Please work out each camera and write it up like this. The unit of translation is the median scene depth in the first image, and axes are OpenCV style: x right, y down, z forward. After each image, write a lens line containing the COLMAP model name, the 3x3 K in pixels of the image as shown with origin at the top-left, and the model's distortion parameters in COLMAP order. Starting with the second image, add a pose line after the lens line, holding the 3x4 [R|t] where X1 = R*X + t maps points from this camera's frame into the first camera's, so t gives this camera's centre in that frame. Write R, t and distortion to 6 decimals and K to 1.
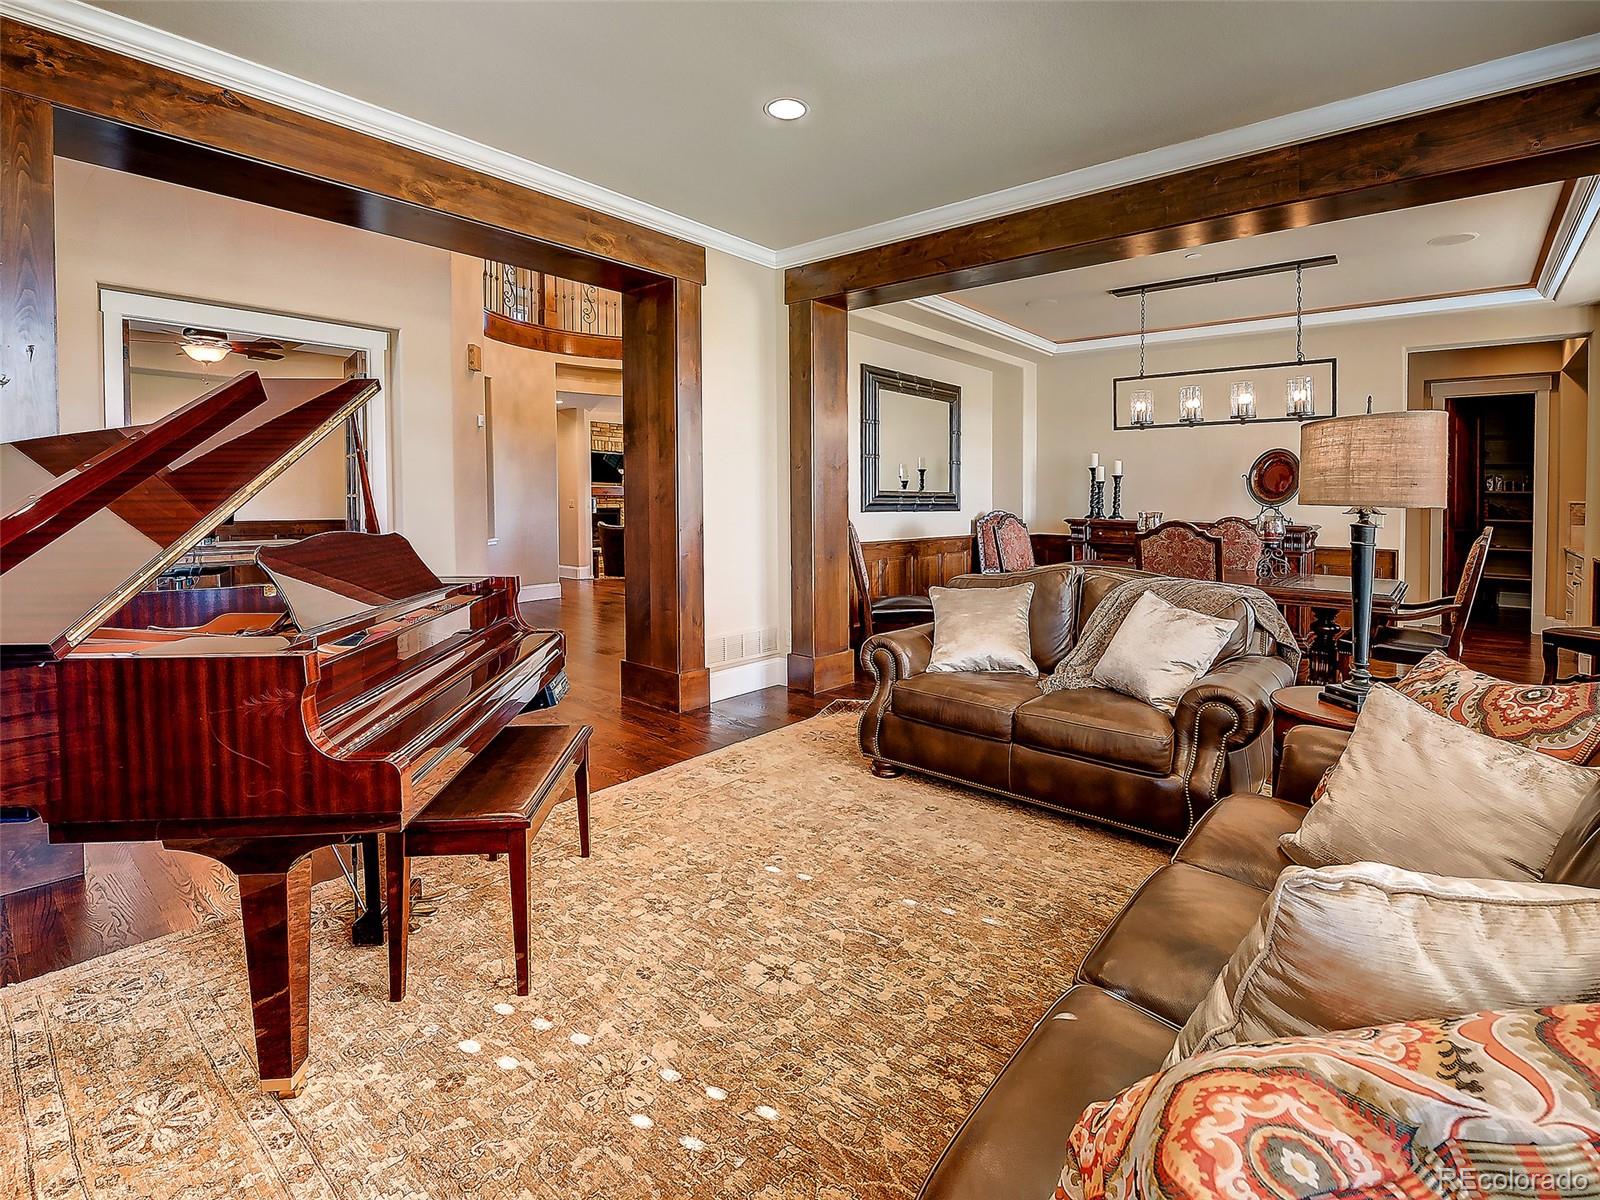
lens RADIAL K [[762.3, 0, 795.4], [0, 762.3, 561.1], [0, 0, 1]] dist [-0.034855, 0.001243]
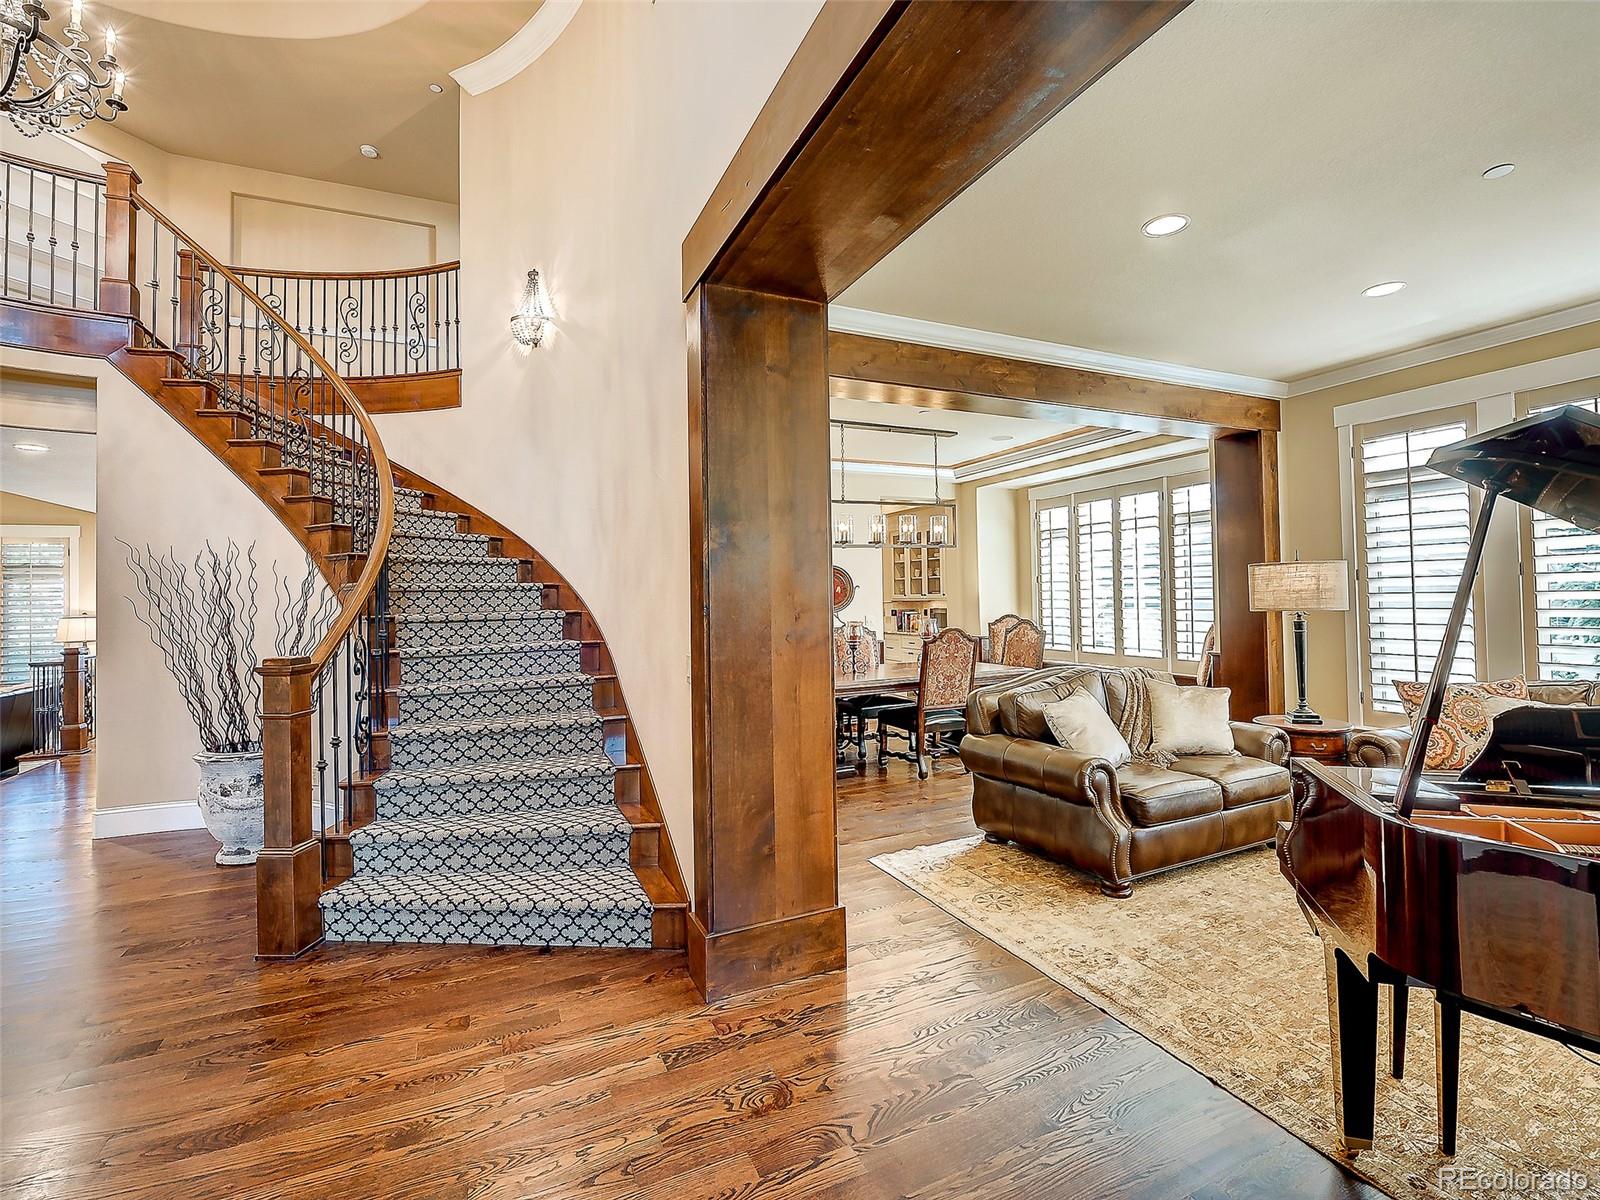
lens RADIAL K [[762.3, 0, 795.4], [0, 762.3, 561.1], [0, 0, 1]] dist [-0.034855, 0.001243]
pose [[0.393809, 0.023910, 0.918881, -0.817312], [0.096917, 0.993009, -0.067375, -0.106635], [-0.914069, 0.115588, 0.388739, 0.828761]]
